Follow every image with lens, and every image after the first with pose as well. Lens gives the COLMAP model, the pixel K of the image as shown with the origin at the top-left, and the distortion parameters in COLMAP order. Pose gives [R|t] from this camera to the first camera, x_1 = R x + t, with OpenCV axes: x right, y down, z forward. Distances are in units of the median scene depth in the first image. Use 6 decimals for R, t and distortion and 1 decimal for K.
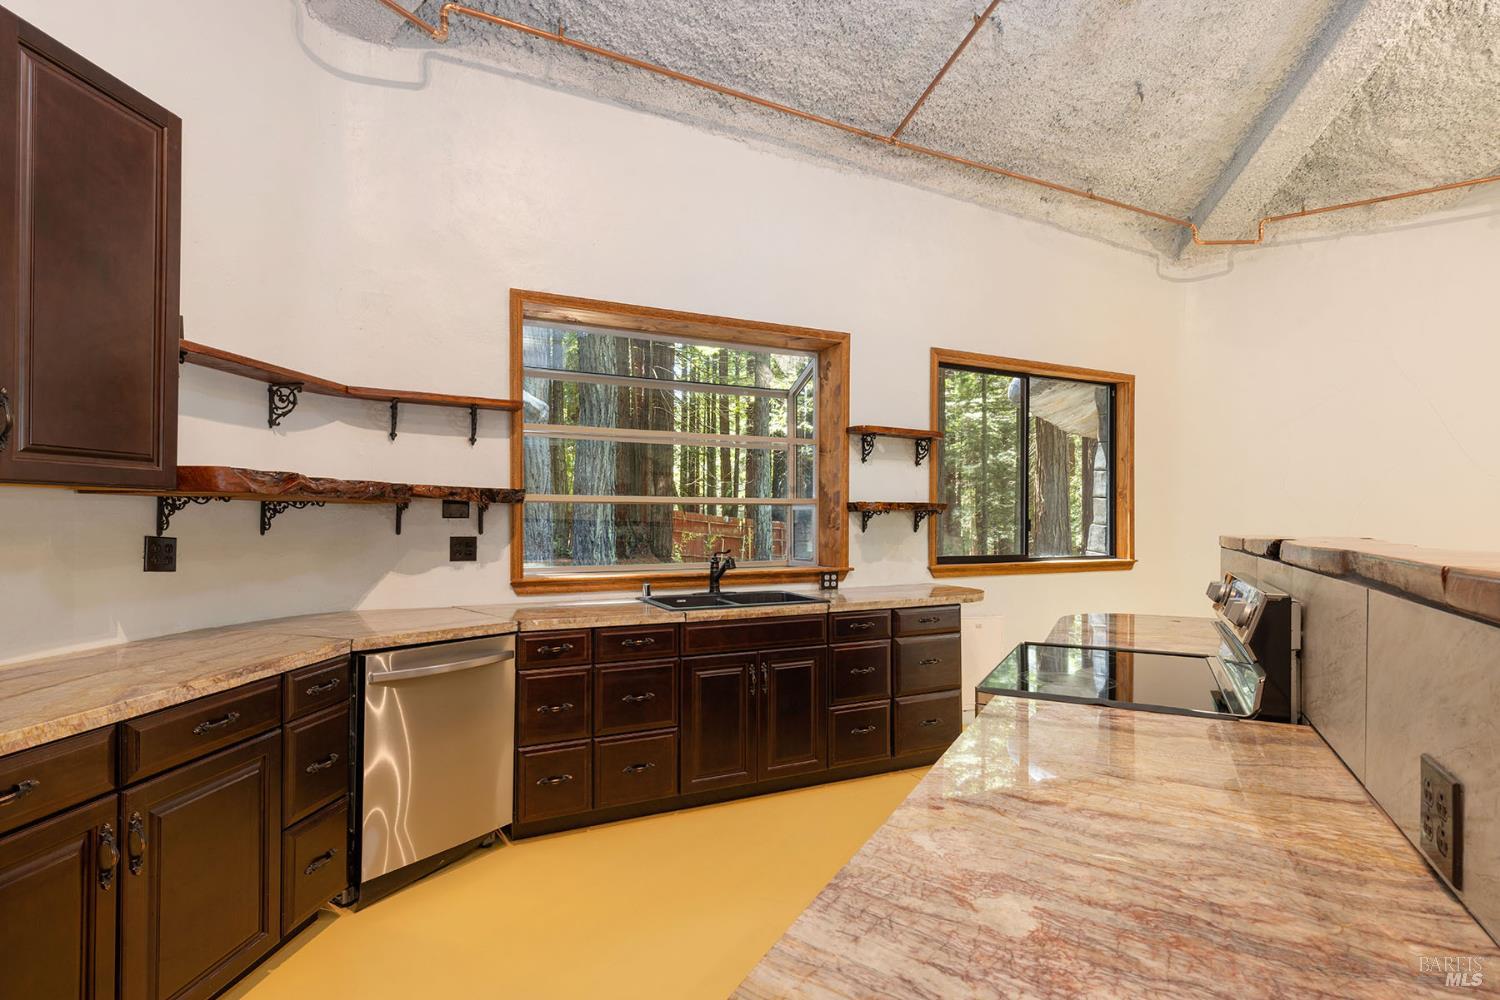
lens RADIAL K [[735.1, 0, 771.4], [0, 735.1, 516.7], [0, 0, 1]] dist [-0.005293, -0.000928]
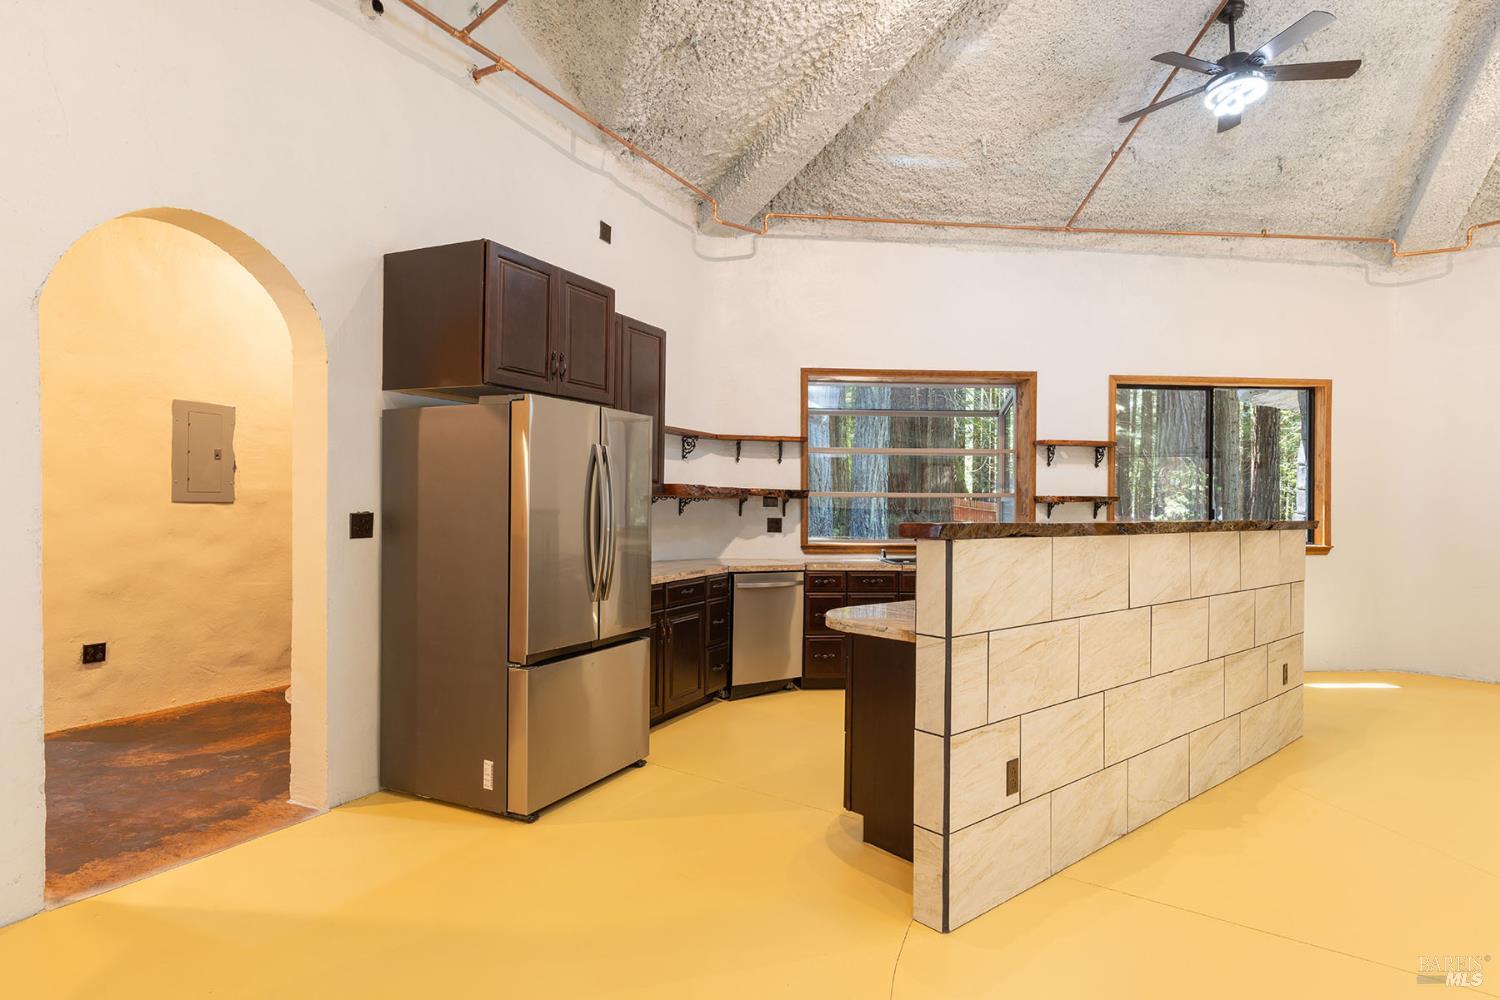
lens RADIAL K [[823.5, 0, 760.7], [0, 823.5, 507.2], [0, 0, 1]] dist [0.003882, -0.000913]
pose [[0.927504, 0.002697, -0.373804, 0.203166], [-0.001837, 0.999995, 0.002657, -0.002096], [0.373809, -0.001778, 0.927504, -0.602789]]
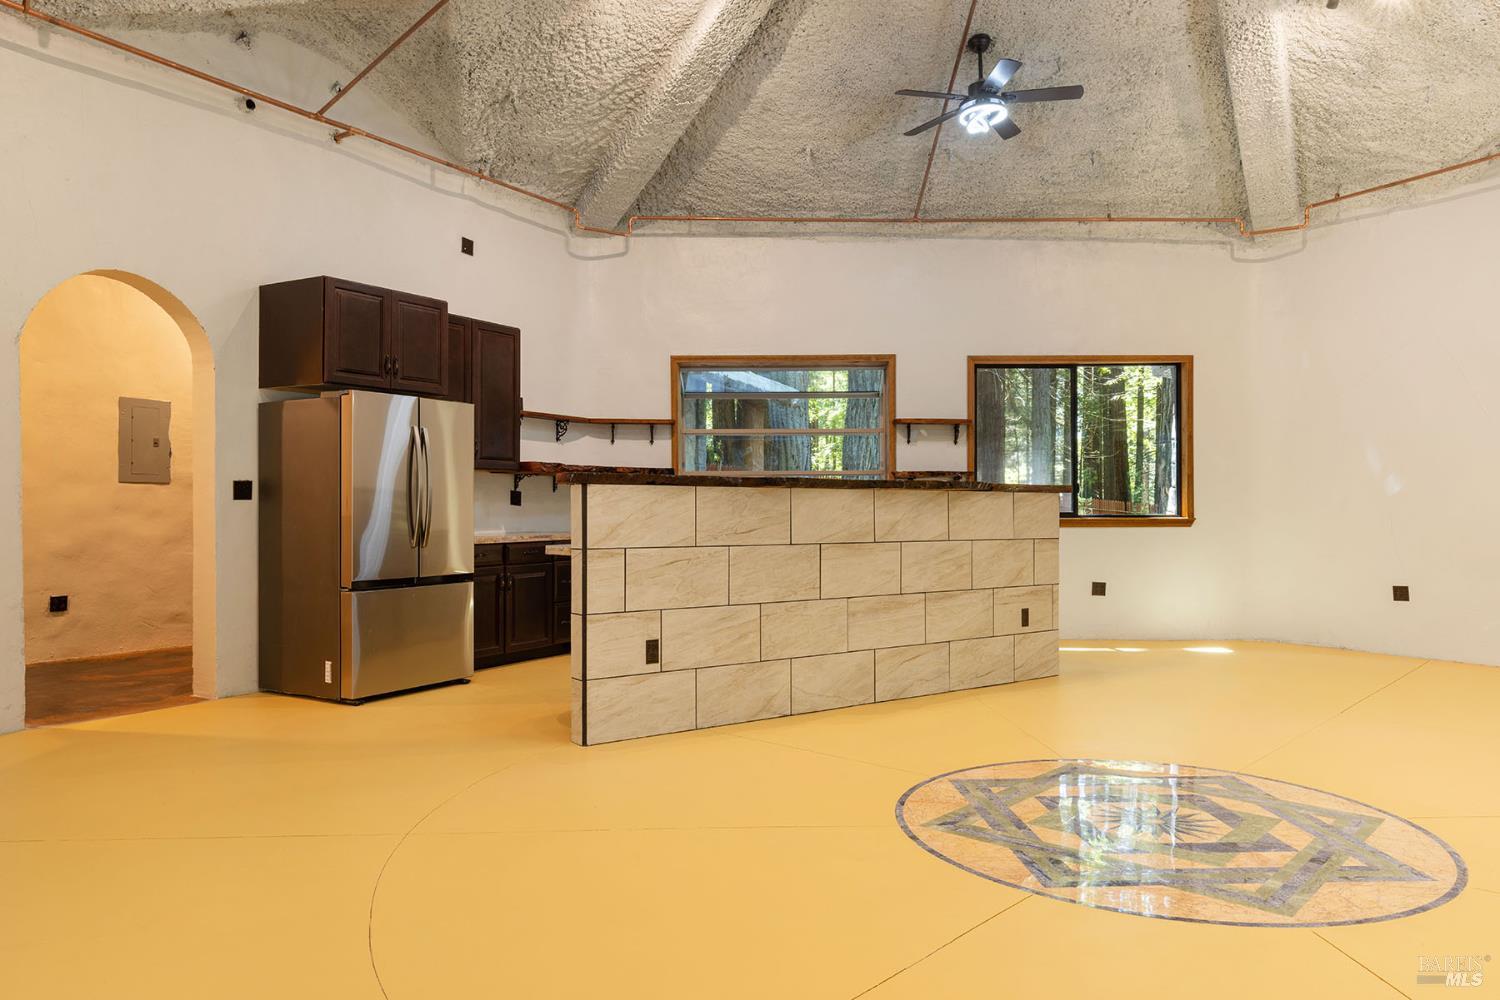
lens RADIAL K [[1022.4, 0, 758.3], [0, 1022.4, 504.8], [0, 0, 1]] dist [0.006146, -0.012172]
pose [[0.891838, -0.008200, -0.452281, 0.767410], [0.007260, 0.999966, -0.003813, 0.049854], [0.452297, 0.000117, 0.891867, -0.899684]]
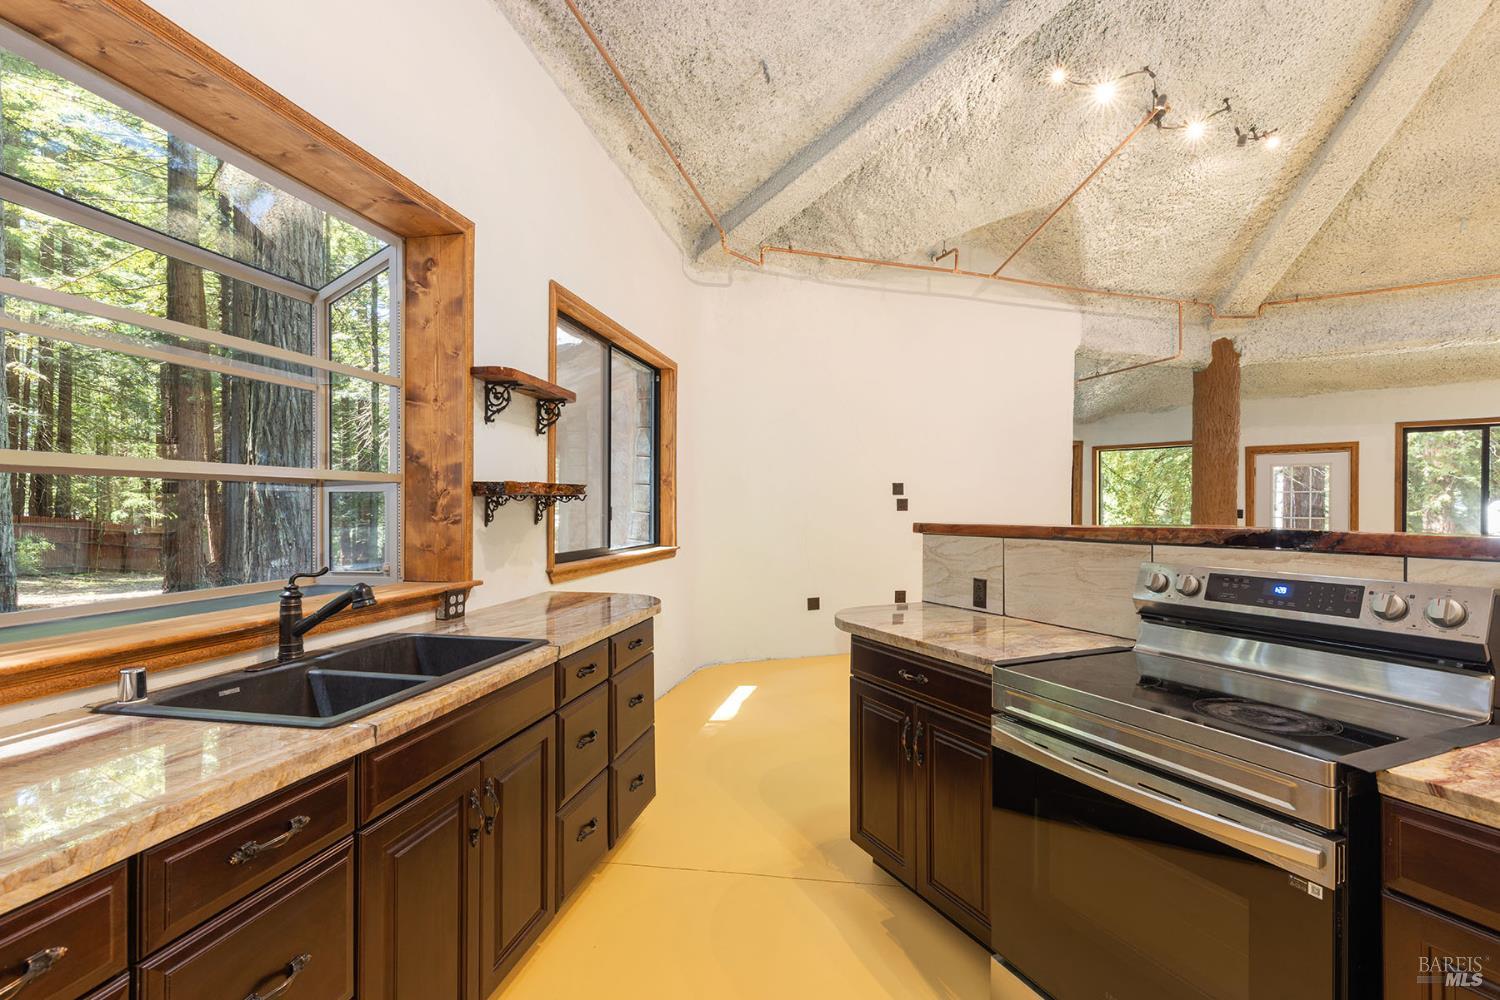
lens RADIAL K [[676.9, 0, 760.9], [0, 676.9, 510.6], [0, 0, 1]] dist [0.005700, -0.000977]
pose [[0.611900, -0.005094, 0.790919, -0.216430], [-0.004409, 0.999942, 0.009852, -0.000608], [-0.790923, -0.009515, 0.611842, 0.426500]]
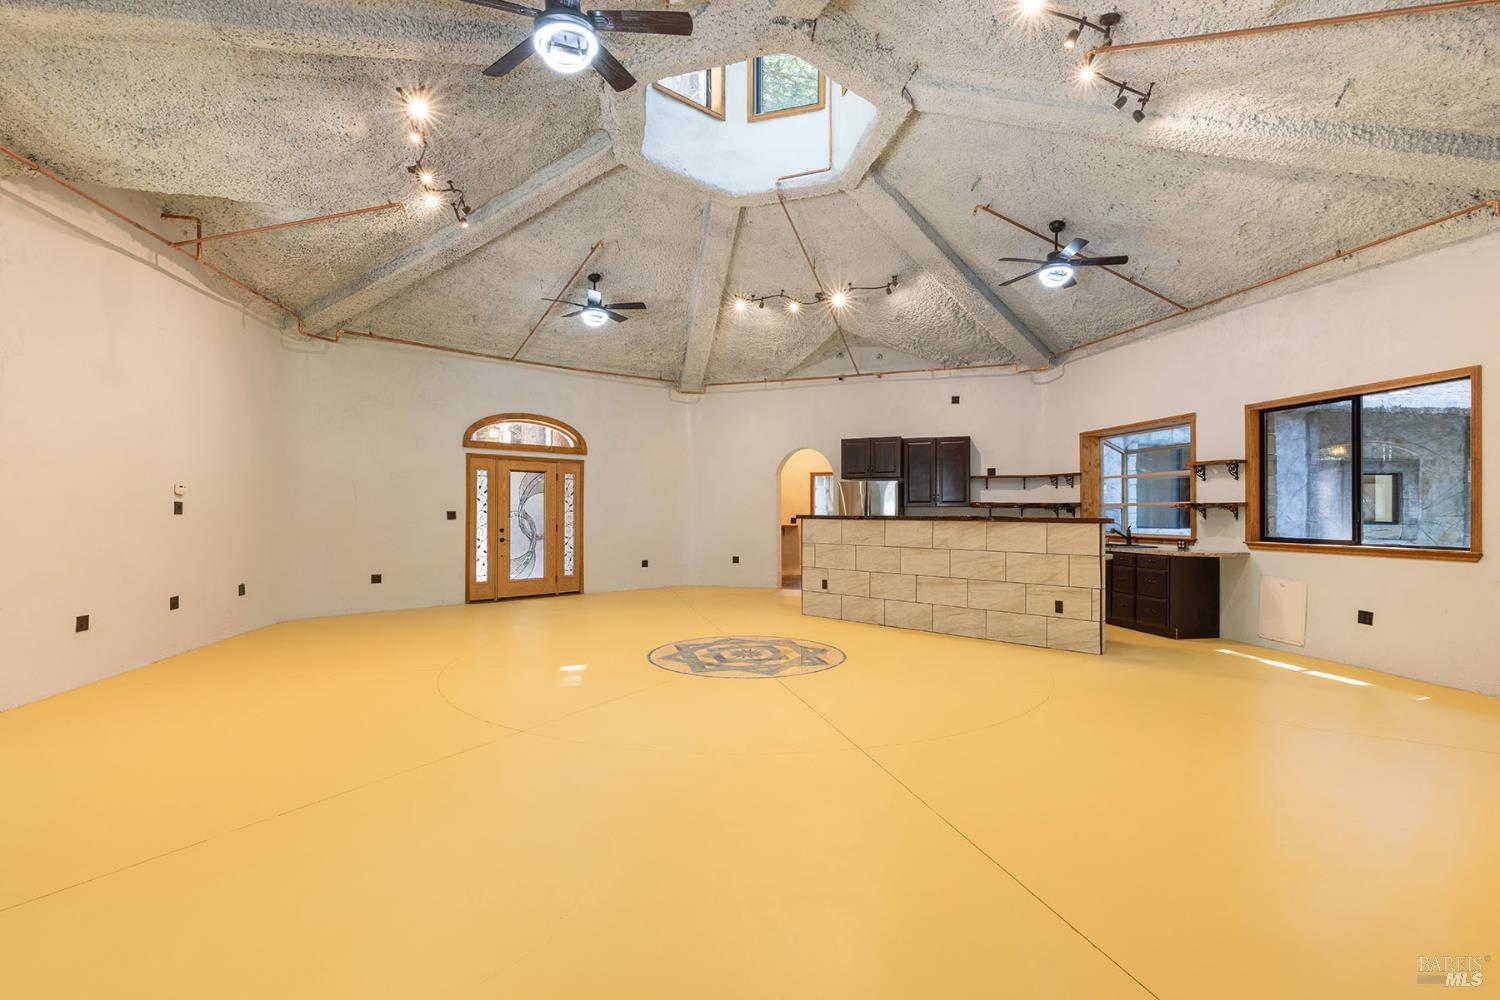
lens RADIAL K [[676.9, 0, 759.6], [0, 676.9, 514.7], [0, 0, 1]] dist [0.005700, -0.000977]
pose [[-0.263537, -0.001528, -0.964648, 2.051881], [-0.001885, 0.999998, -0.001069, 0.012891], [0.964647, 0.001537, -0.263540, 0.391153]]
